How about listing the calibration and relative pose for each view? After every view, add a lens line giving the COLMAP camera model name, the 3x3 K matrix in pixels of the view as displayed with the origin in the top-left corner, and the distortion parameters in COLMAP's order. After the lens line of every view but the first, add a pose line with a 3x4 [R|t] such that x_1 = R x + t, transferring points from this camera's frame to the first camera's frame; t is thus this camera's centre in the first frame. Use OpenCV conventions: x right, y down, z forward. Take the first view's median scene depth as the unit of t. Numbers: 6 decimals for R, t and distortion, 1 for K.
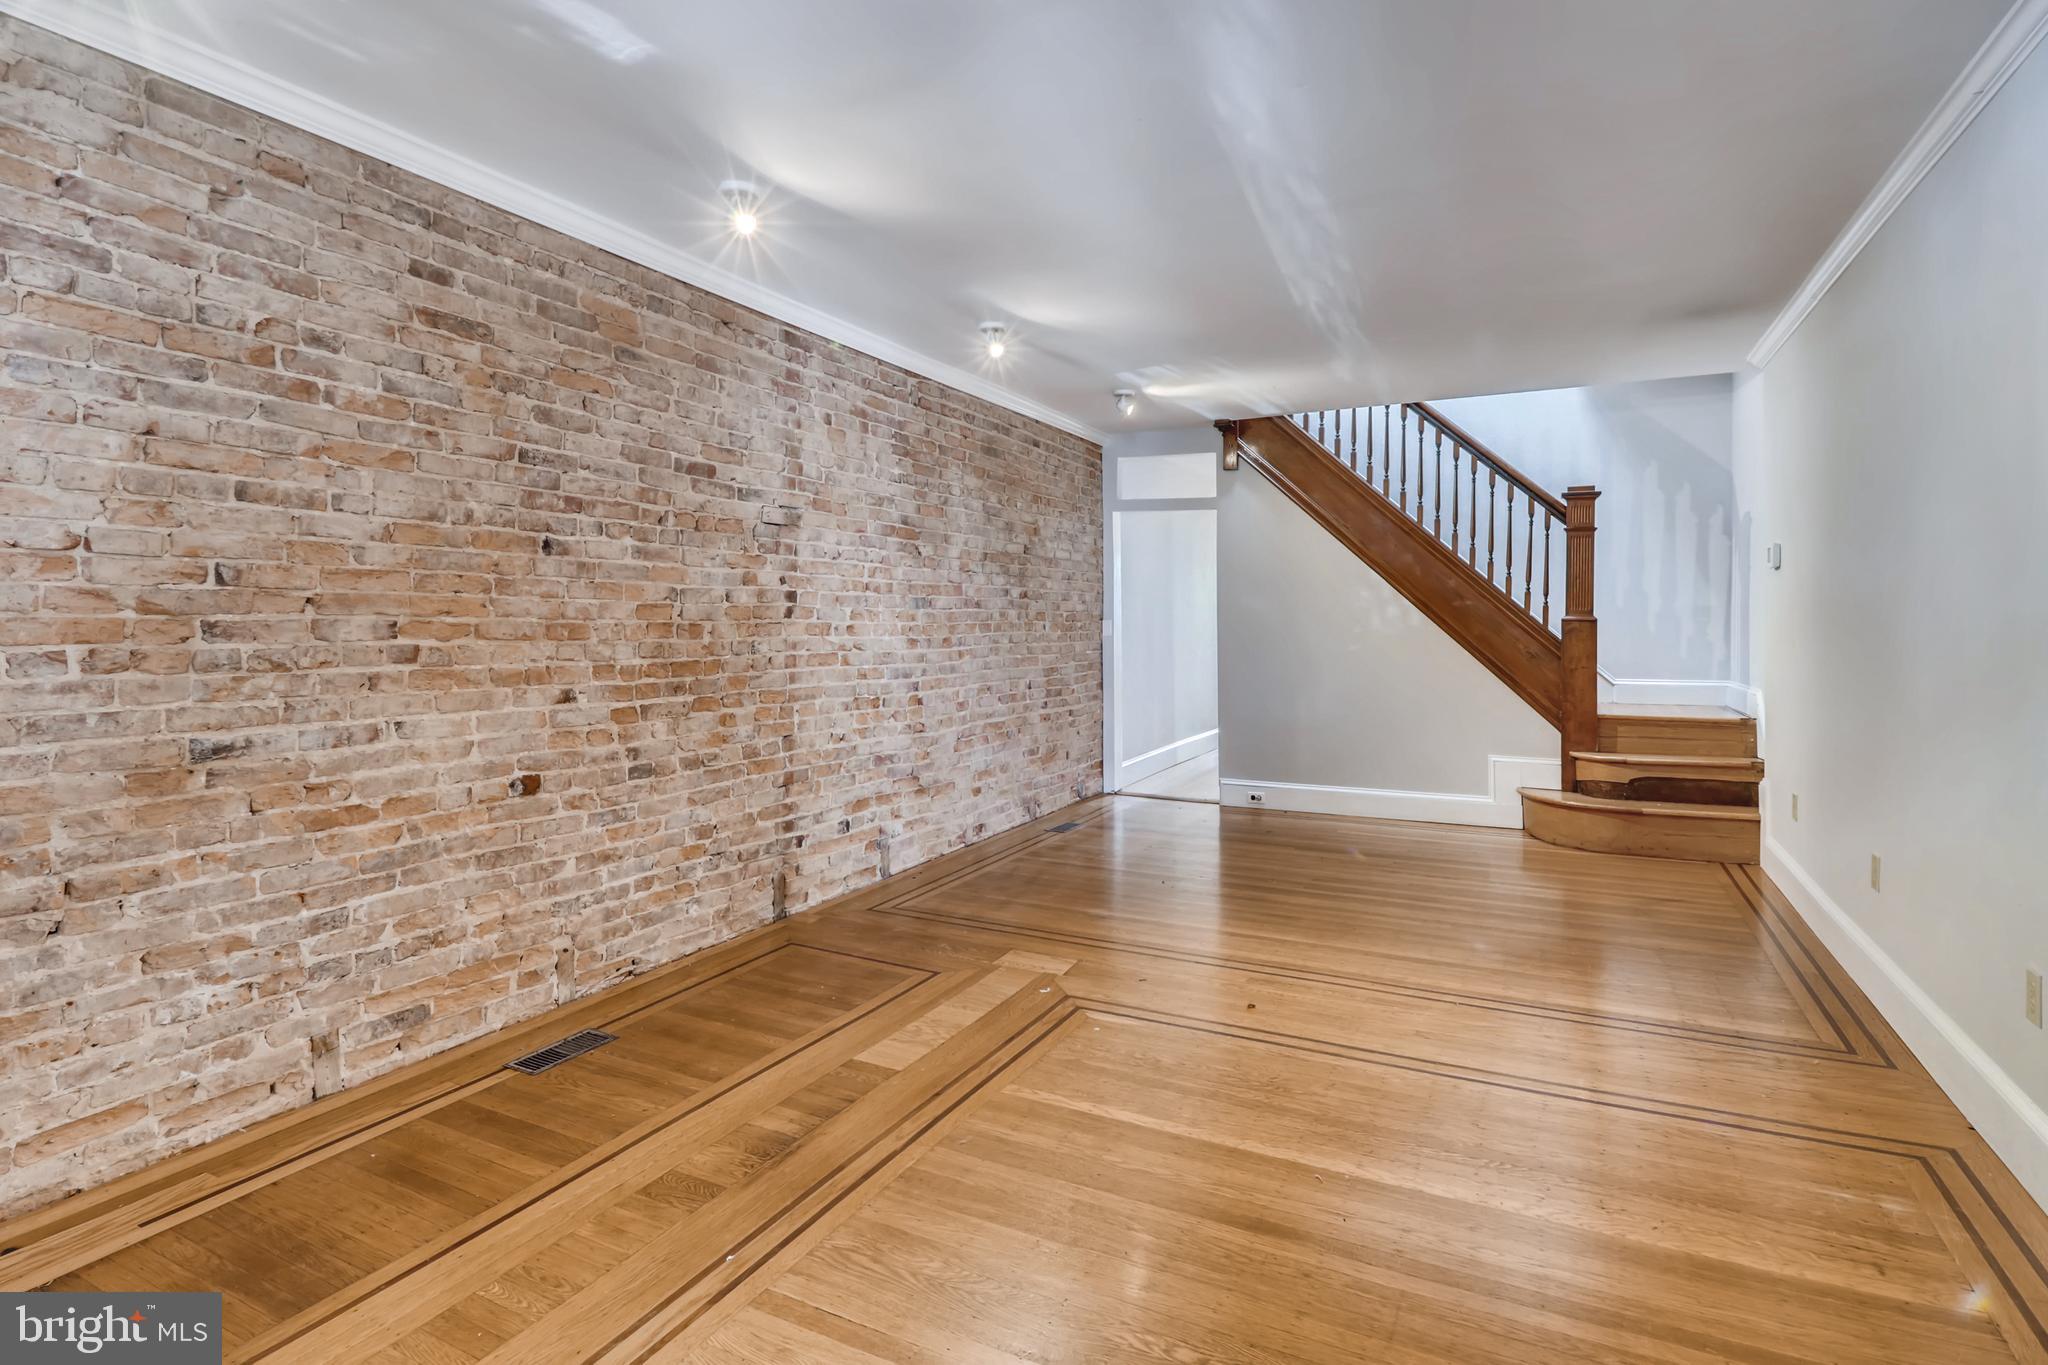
lens RADIAL K [[940.8, 0, 1021.9], [0, 940.8, 677.4], [0, 0, 1]] dist [0.002135, -0.000038]
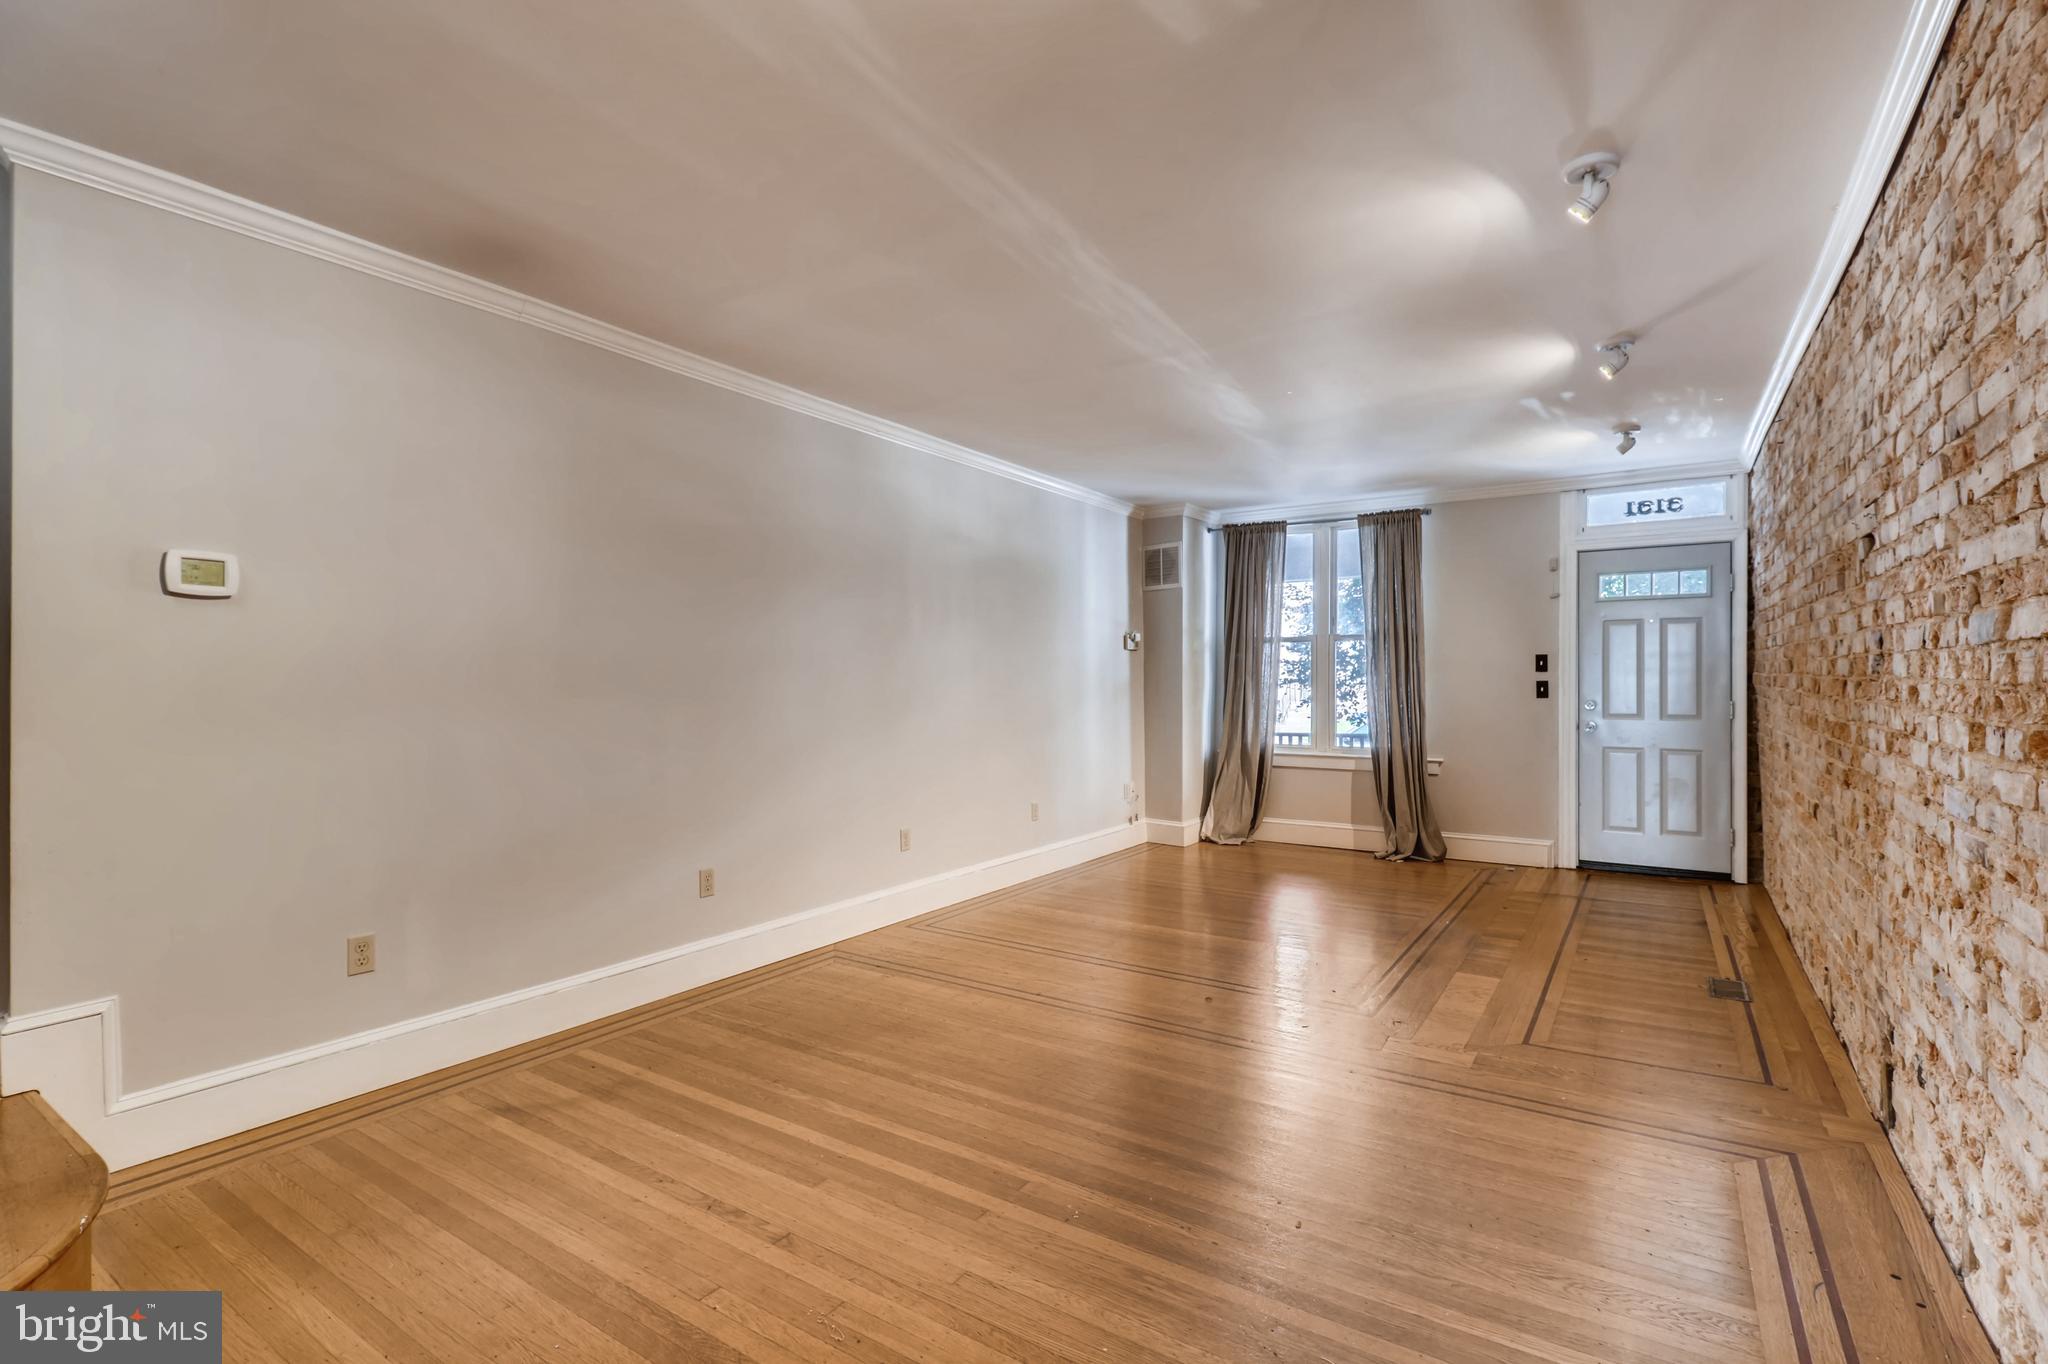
lens RADIAL K [[940.8, 0, 1023.7], [0, 940.8, 679.7], [0, 0, 1]] dist [0.002135, -0.000038]
pose [[-0.995958, 0.010409, 0.089215, 0.331170], [0.015481, 0.998291, 0.056346, -0.119190], [-0.088476, 0.057499, -0.994417, 1.991935]]
